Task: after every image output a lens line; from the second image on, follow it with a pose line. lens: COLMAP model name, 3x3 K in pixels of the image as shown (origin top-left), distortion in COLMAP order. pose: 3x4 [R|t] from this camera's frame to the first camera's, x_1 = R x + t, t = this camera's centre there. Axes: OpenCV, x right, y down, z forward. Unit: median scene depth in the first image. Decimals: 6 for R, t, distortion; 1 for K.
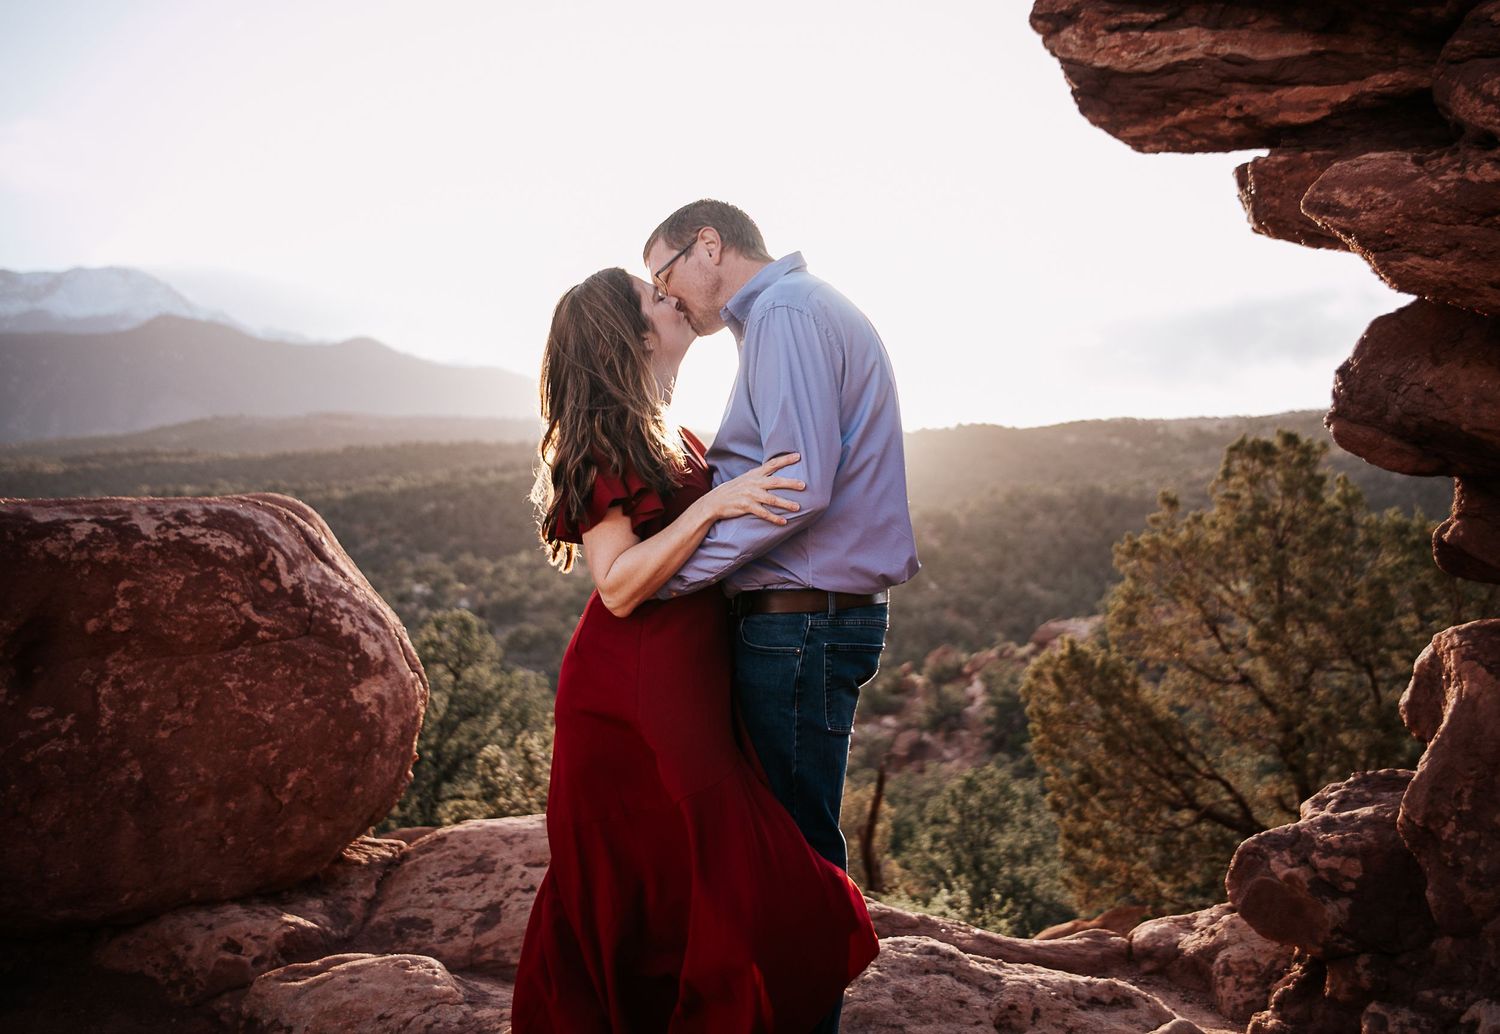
lens RADIAL K [[1464.0, 0, 758.1], [0, 1464.0, 511.5], [0, 0, 1]] dist [-0.011472, 0.000000]
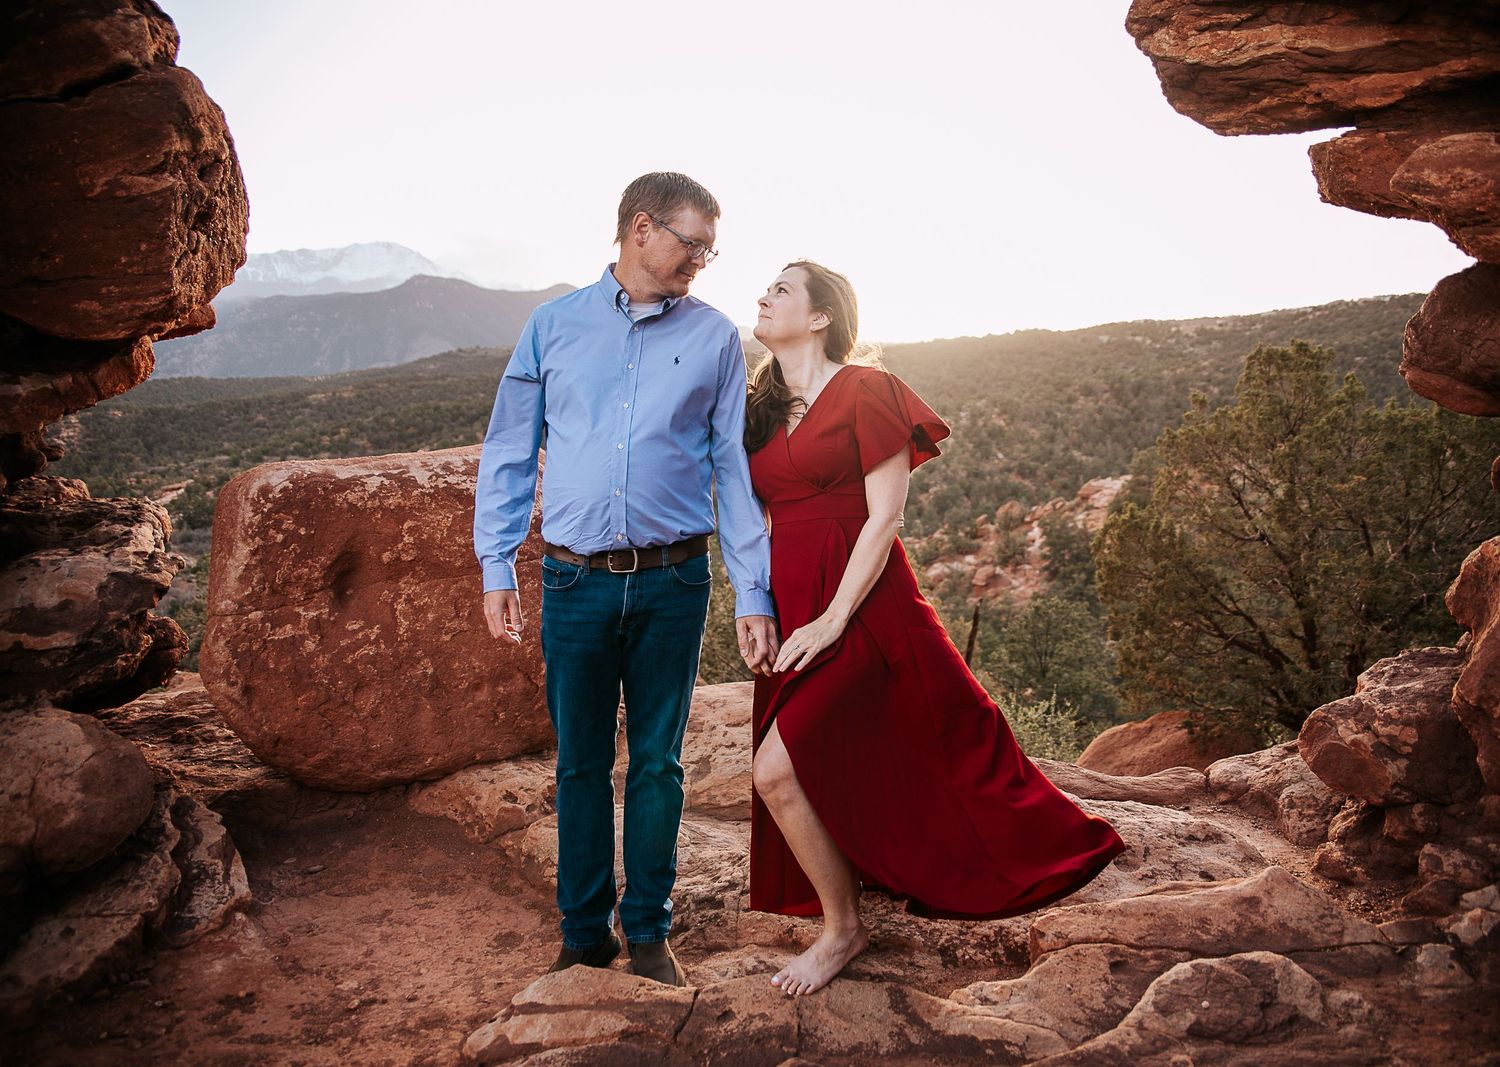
lens RADIAL K [[1104.2, 0, 790.8], [0, 1104.2, 529.5], [0, 0, 1]] dist [-0.098912, 0.078257]
pose [[0.997004, -0.031677, -0.070563, -0.032196], [0.039442, 0.992979, 0.111523, -0.037883], [0.066535, -0.113972, 0.991253, 0.073312]]
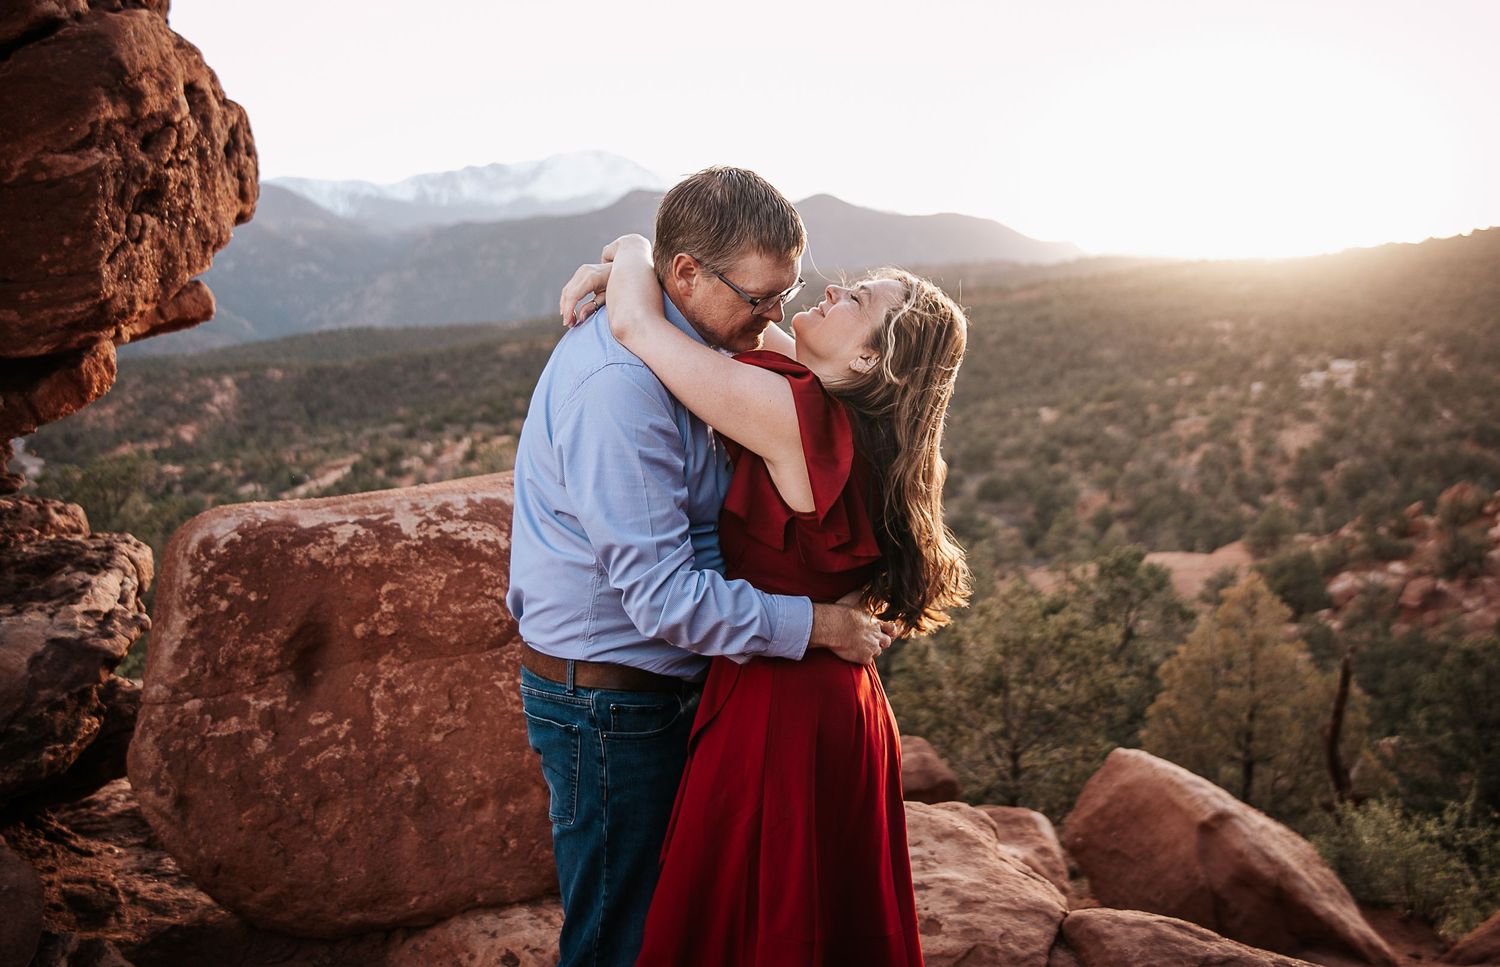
lens RADIAL K [[1492.4, 0, 751.9], [0, 1492.4, 455.1], [0, 0, 1]] dist [-0.008431, 0.000000]
pose [[0.948382, -0.040365, -0.314551, 0.110535], [0.061042, 0.996554, 0.056162, -0.077107], [0.311200, -0.072464, 0.947578, 0.137054]]
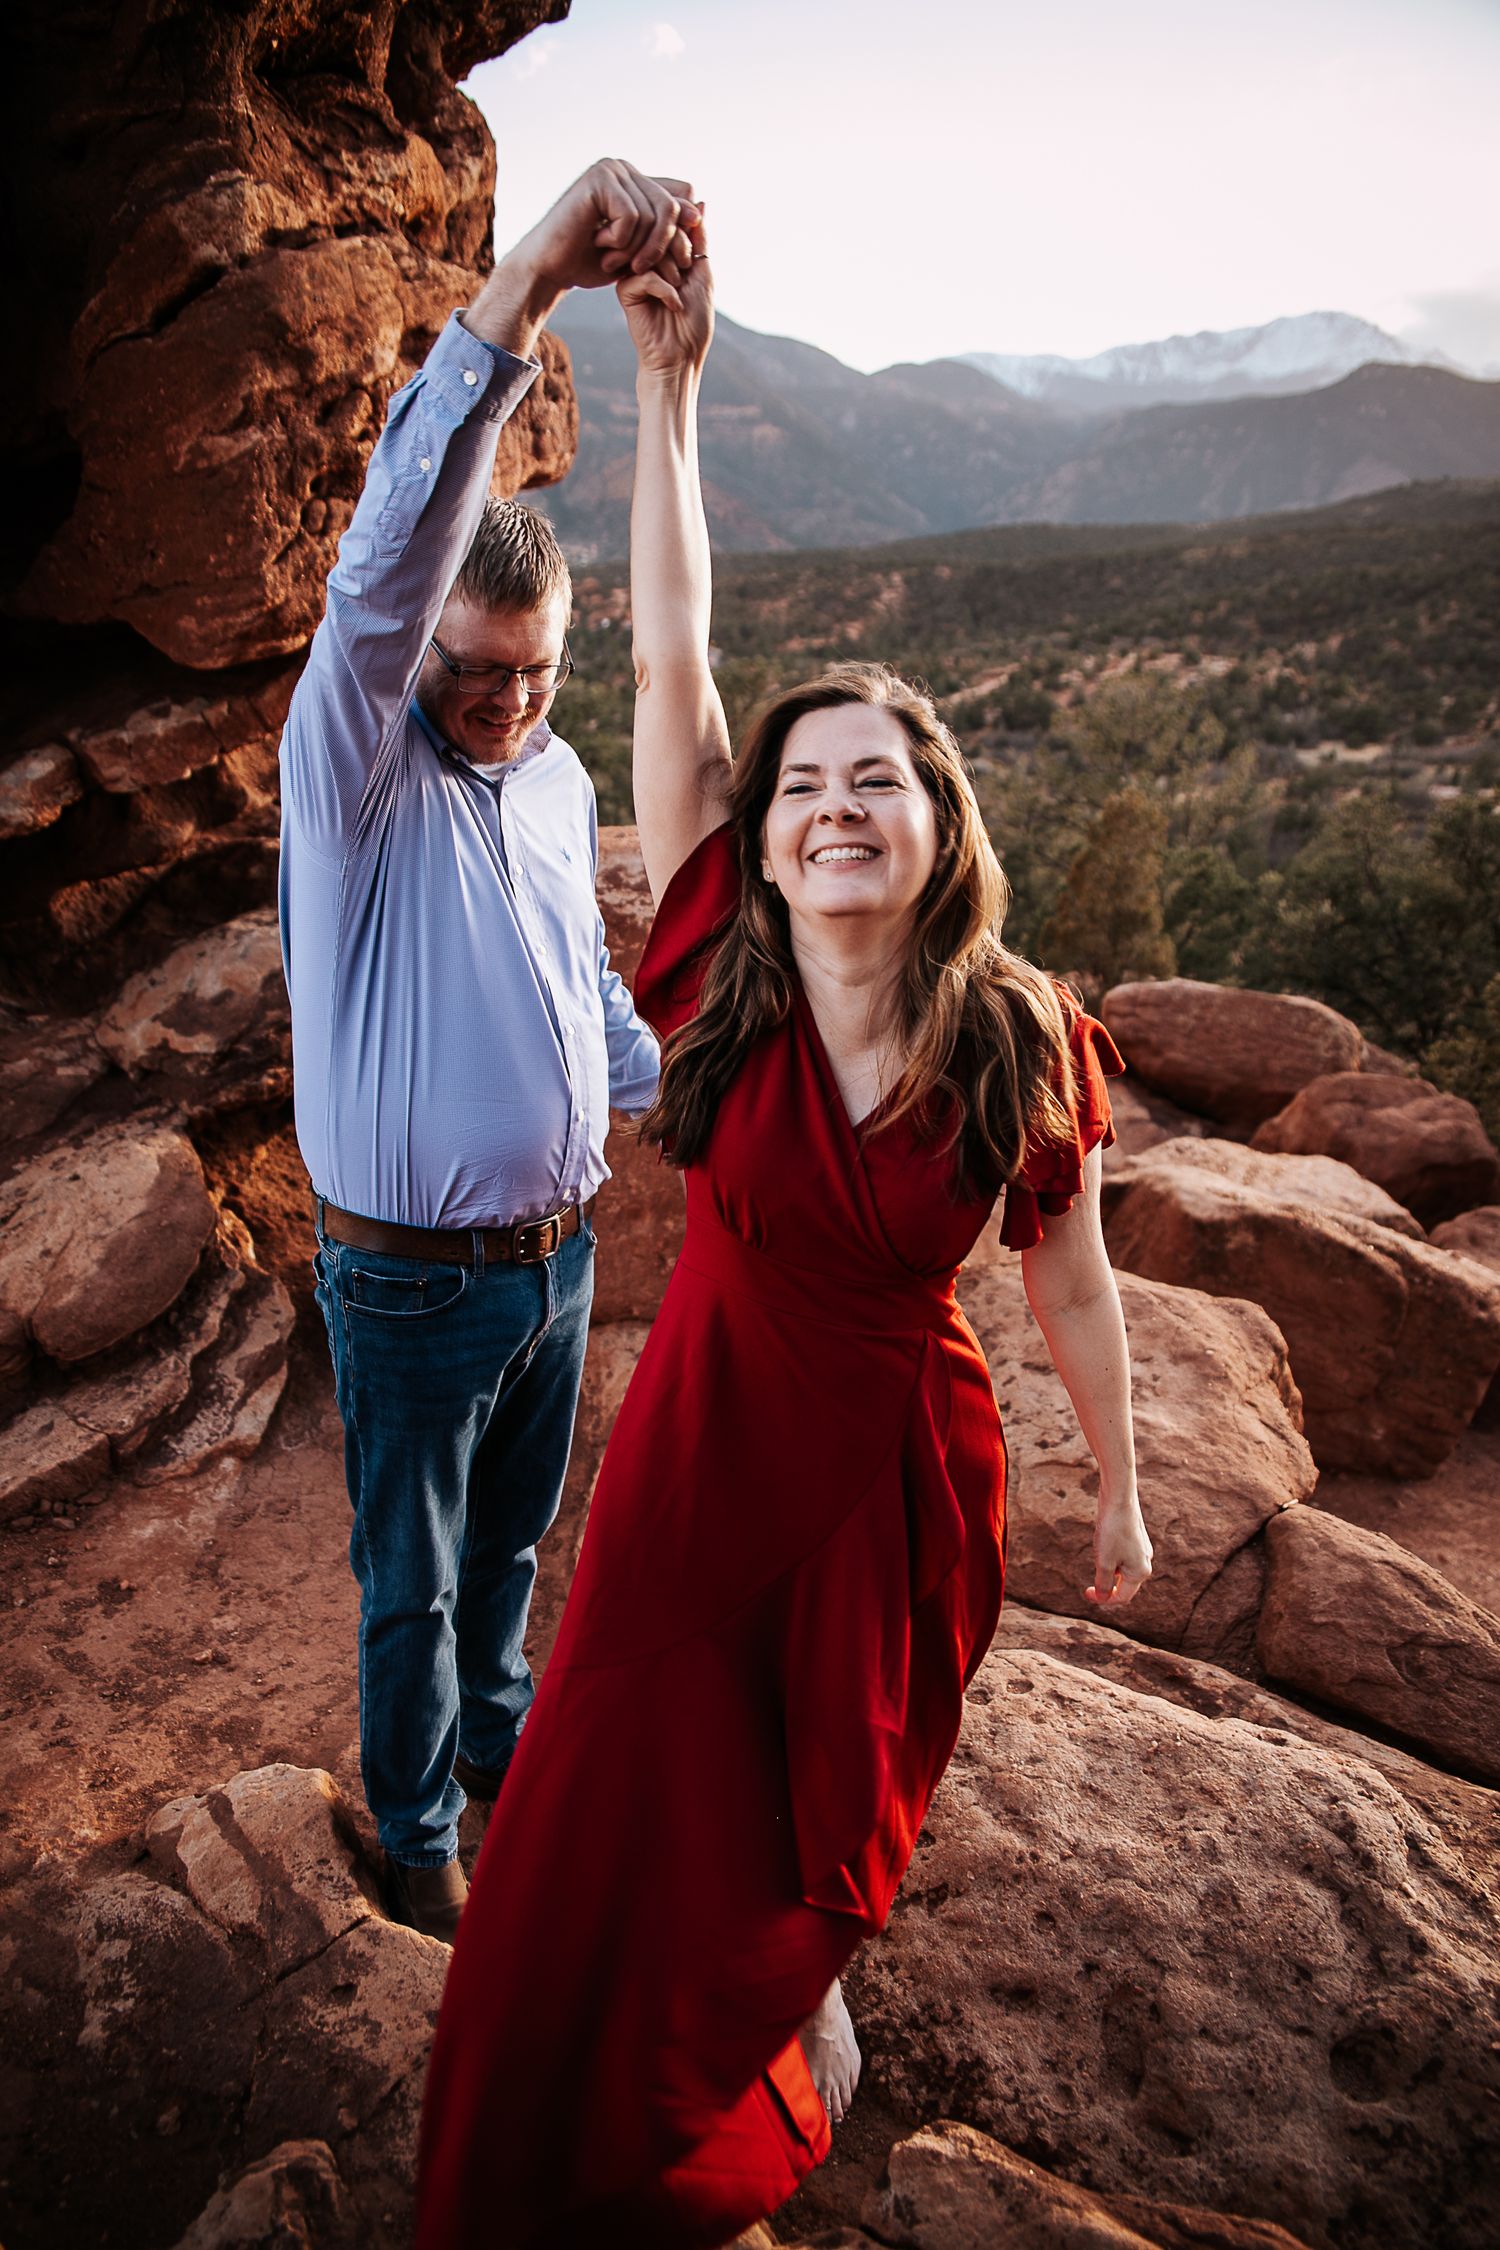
lens RADIAL K [[1537.9, 0, 734.0], [0, 1537.9, 1131.2], [0, 0, 1]] dist [-0.105948, 0.076088]
pose [[0.726534, 0.204837, -0.655889, 0.240199], [0.028794, 0.944619, 0.326904, -0.140229], [0.686527, -0.256393, 0.680399, 0.443440]]
